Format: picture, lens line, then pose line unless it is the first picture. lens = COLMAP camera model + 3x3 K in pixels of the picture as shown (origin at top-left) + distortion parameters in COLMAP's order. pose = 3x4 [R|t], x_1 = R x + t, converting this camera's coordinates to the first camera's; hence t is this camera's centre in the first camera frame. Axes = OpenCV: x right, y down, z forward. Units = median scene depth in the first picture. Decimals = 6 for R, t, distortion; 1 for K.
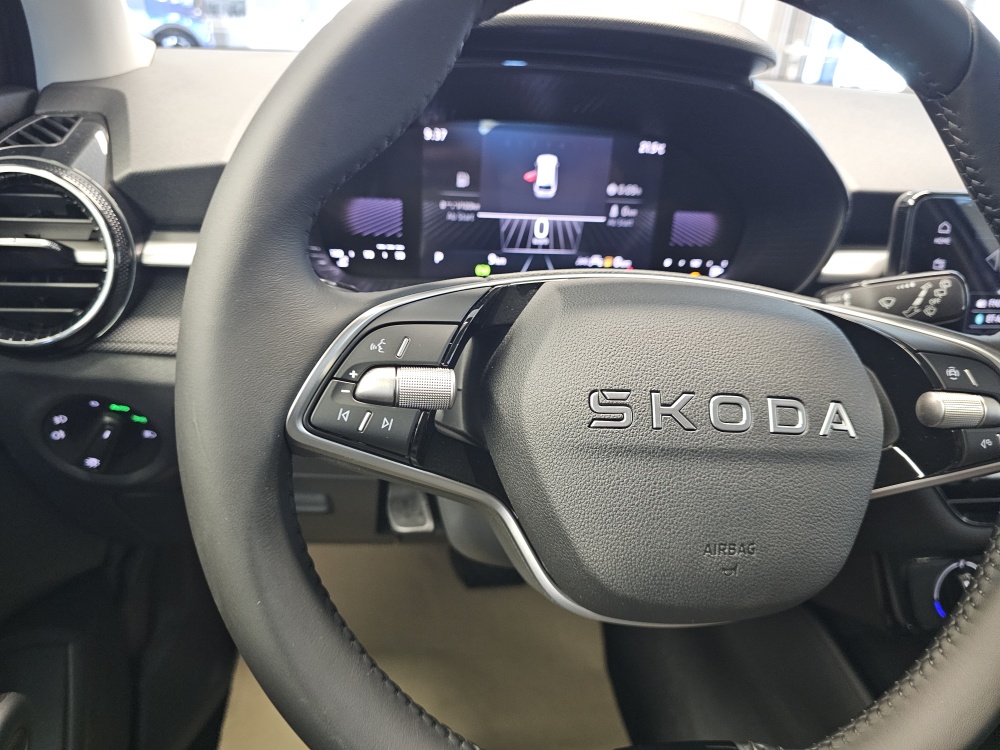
lens RADIAL K [[688.9, 0, 501.8], [0, 688.9, 355.2], [0, 0, 1]] dist [0.040574, -0.048426]
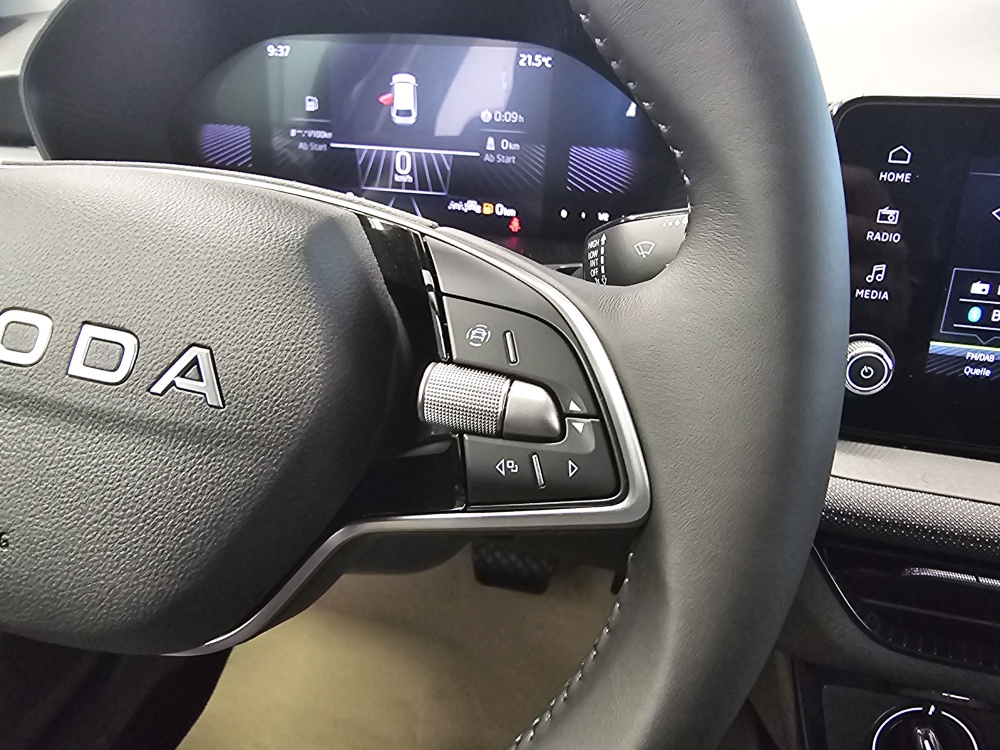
lens RADIAL K [[691.1, 0, 494.9], [0, 691.1, 359.4], [0, 0, 1]] dist [0.020182, -0.005611]
pose [[0.916362, 0.117604, -0.382687, 0.631064], [-0.114995, 0.992920, 0.029775, 0.018078], [0.383479, 0.016722, 0.923398, 0.340428]]
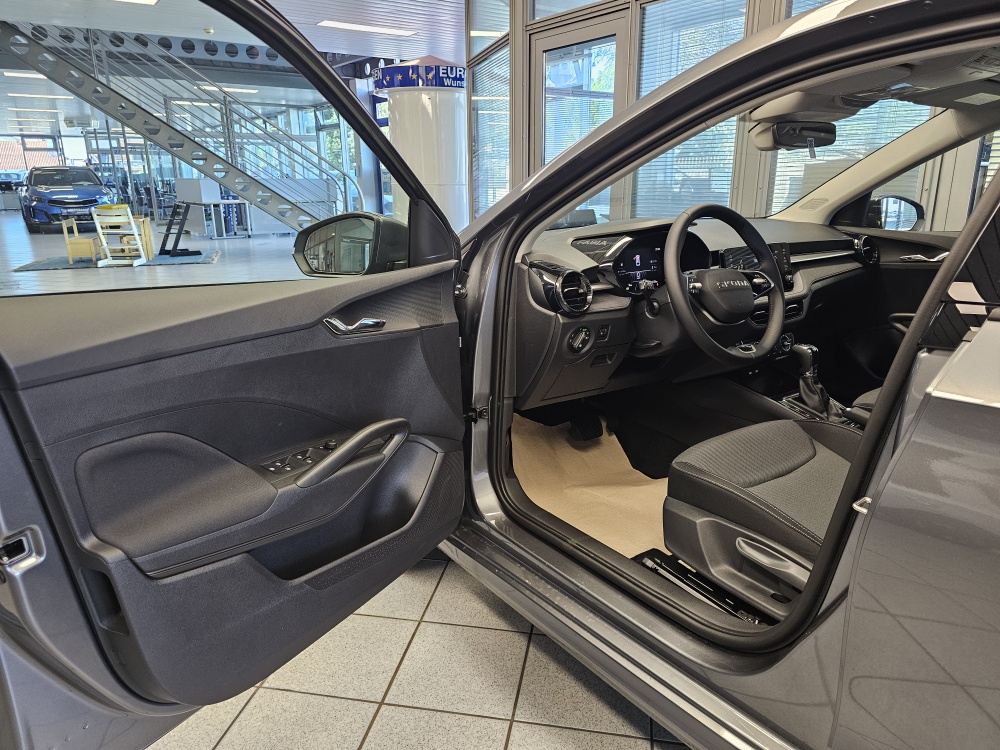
lens RADIAL K [[688.9, 0, 511.8], [0, 688.9, 366.9], [0, 0, 1]] dist [0.040574, -0.048426]
pose [[0.886919, -0.202724, 0.415064, -2.554798], [0.258292, 0.962600, -0.081775, 0.478624], [-0.382963, 0.179735, 0.906110, -2.275254]]
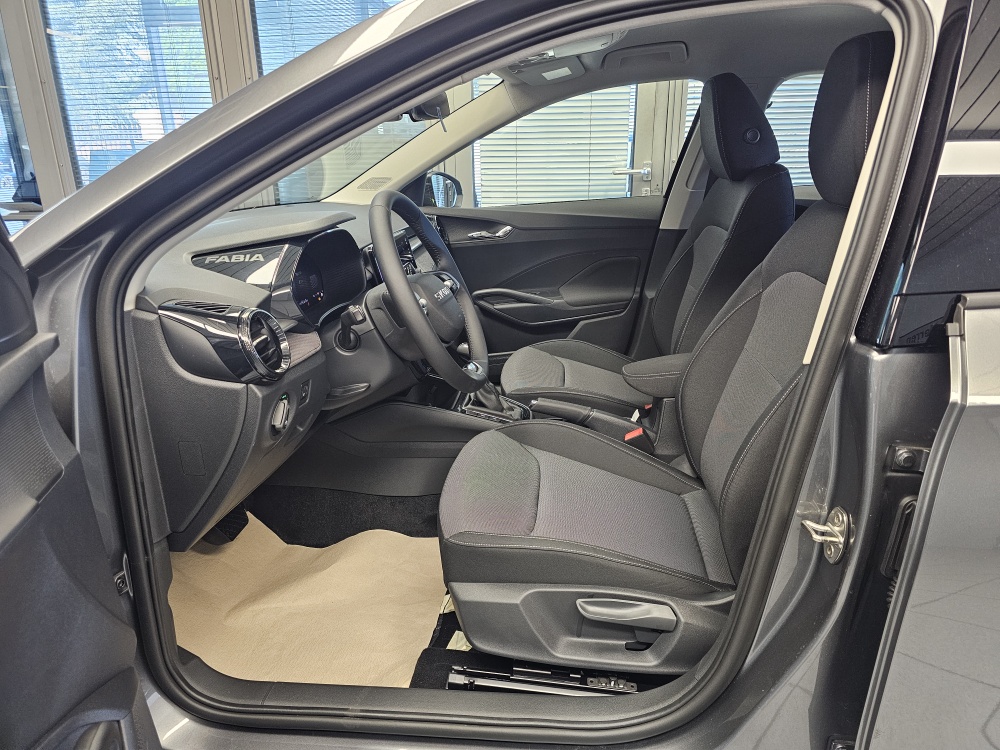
lens RADIAL K [[688.9, 0, 512.4], [0, 688.9, 370.2], [0, 0, 1]] dist [0.040574, -0.048426]
pose [[0.255381, -0.377174, 0.890236, -2.525281], [0.426379, 0.870331, 0.246426, -0.269731], [-0.867745, 0.316645, 0.383085, -0.689453]]
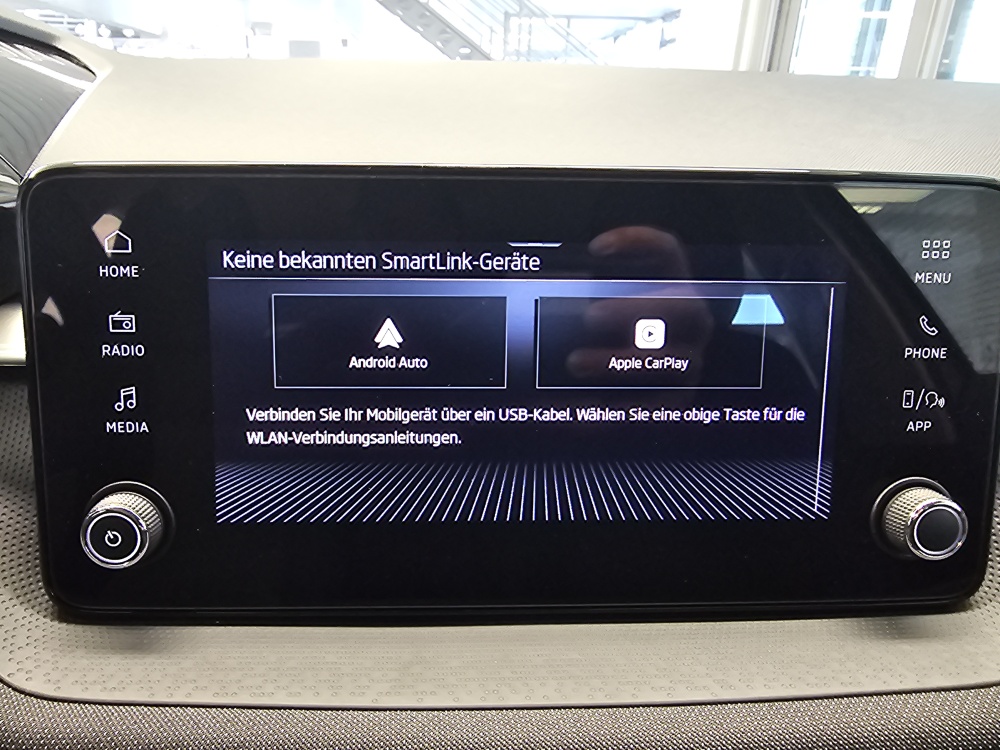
lens RADIAL K [[691.1, 0, 450.2], [0, 691.1, 368.9], [0, 0, 1]] dist [0.020182, -0.005611]
pose [[0.987116, -0.010177, -0.159680, 1.025789], [-0.001886, 0.997166, -0.075212, -0.075389], [0.159993, 0.074544, 0.984299, 0.662689]]
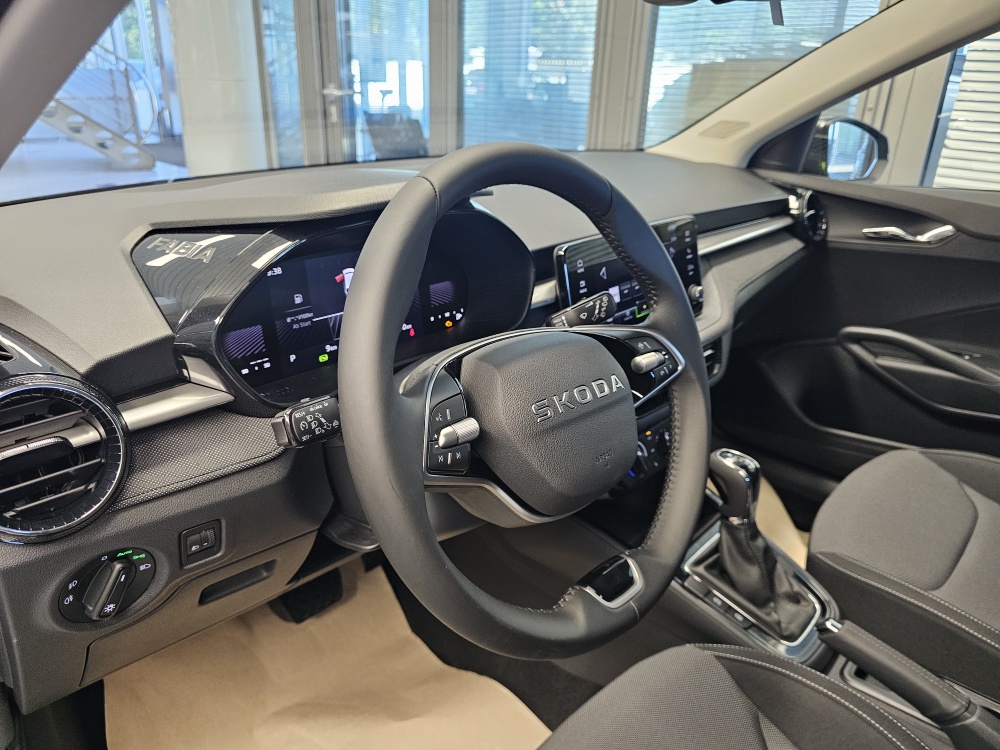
lens RADIAL K [[688.9, 0, 492.7], [0, 688.9, 385.1], [0, 0, 1]] dist [0.040574, -0.048426]
pose [[0.798942, -0.296565, 0.523203, -0.601122], [0.286910, 0.952533, 0.101803, -0.145239], [-0.528560, 0.068777, 0.846105, -0.375266]]
